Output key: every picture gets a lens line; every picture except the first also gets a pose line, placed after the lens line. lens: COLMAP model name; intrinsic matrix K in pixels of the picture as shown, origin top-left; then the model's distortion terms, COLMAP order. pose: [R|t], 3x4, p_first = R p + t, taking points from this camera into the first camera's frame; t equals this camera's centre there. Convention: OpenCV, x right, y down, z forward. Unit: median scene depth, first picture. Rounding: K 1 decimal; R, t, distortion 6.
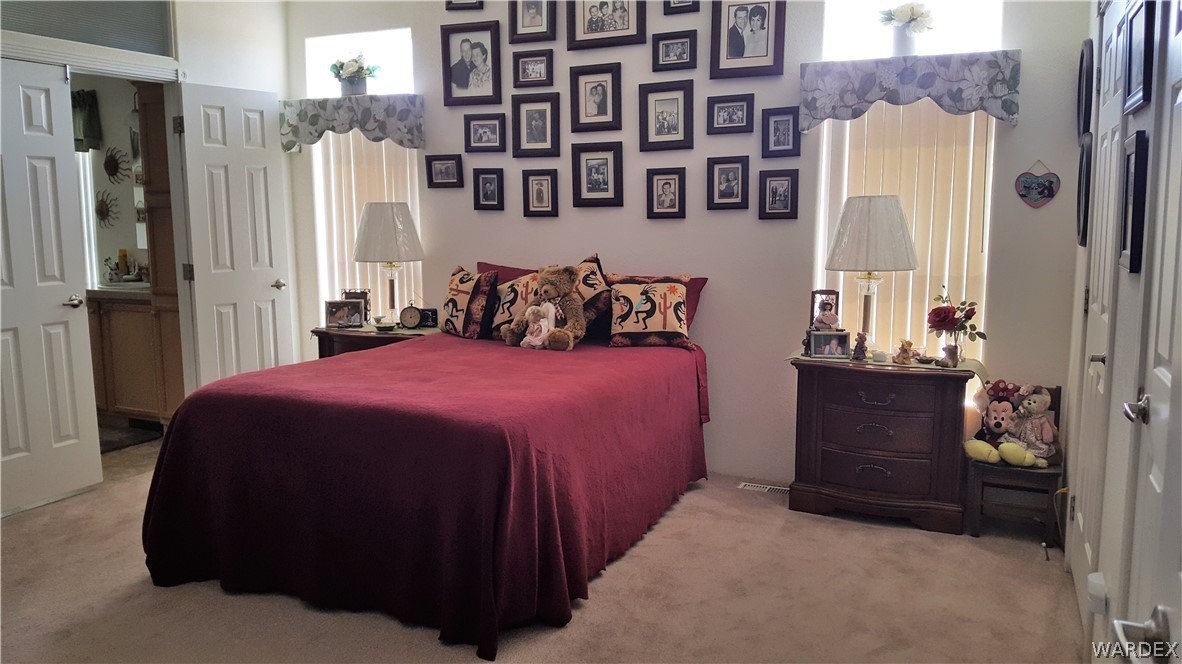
lens RADIAL K [[894.2, 0, 585.8], [0, 894.2, 339.1], [0, 0, 1]] dist [0.187791, -0.385285]
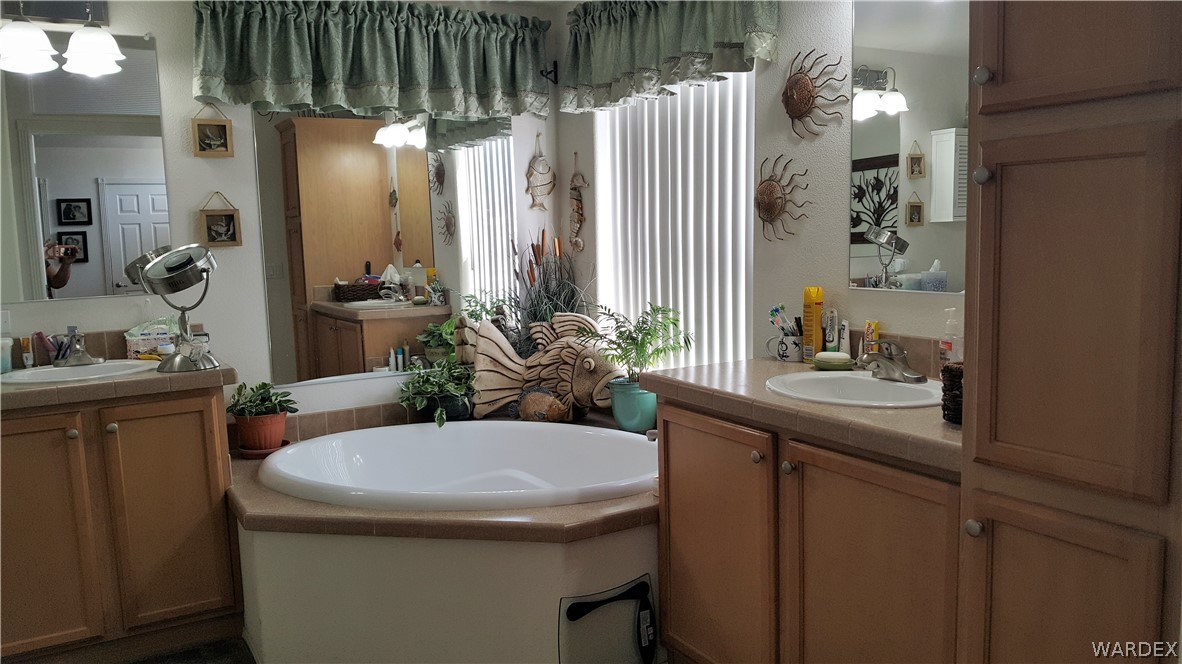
lens RADIAL K [[877.8, 0, 591.0], [0, 877.8, 332.0], [0, 0, 1]] dist [0.261995, -0.677750]
pose [[0.831271, 0.050440, -0.553574, -0.360080], [-0.054704, 0.998464, 0.008830, -0.075552], [0.553169, 0.022942, 0.832753, 0.592238]]
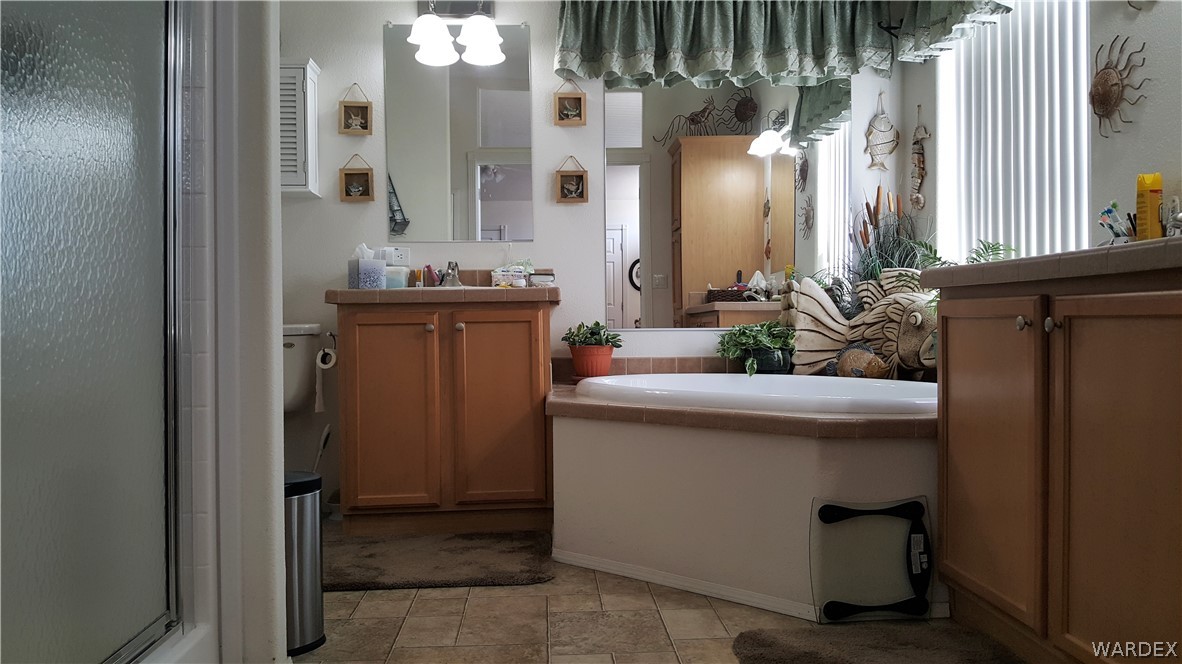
lens RADIAL K [[909.2, 0, 575.3], [0, 909.2, 330.4], [0, 0, 1]] dist [0.042198, -0.104354]
pose [[0.463177, 0.005714, -0.886247, -0.294104], [-0.118323, 0.991426, -0.055447, 0.008417], [0.878332, 0.130546, 0.459882, 0.643678]]
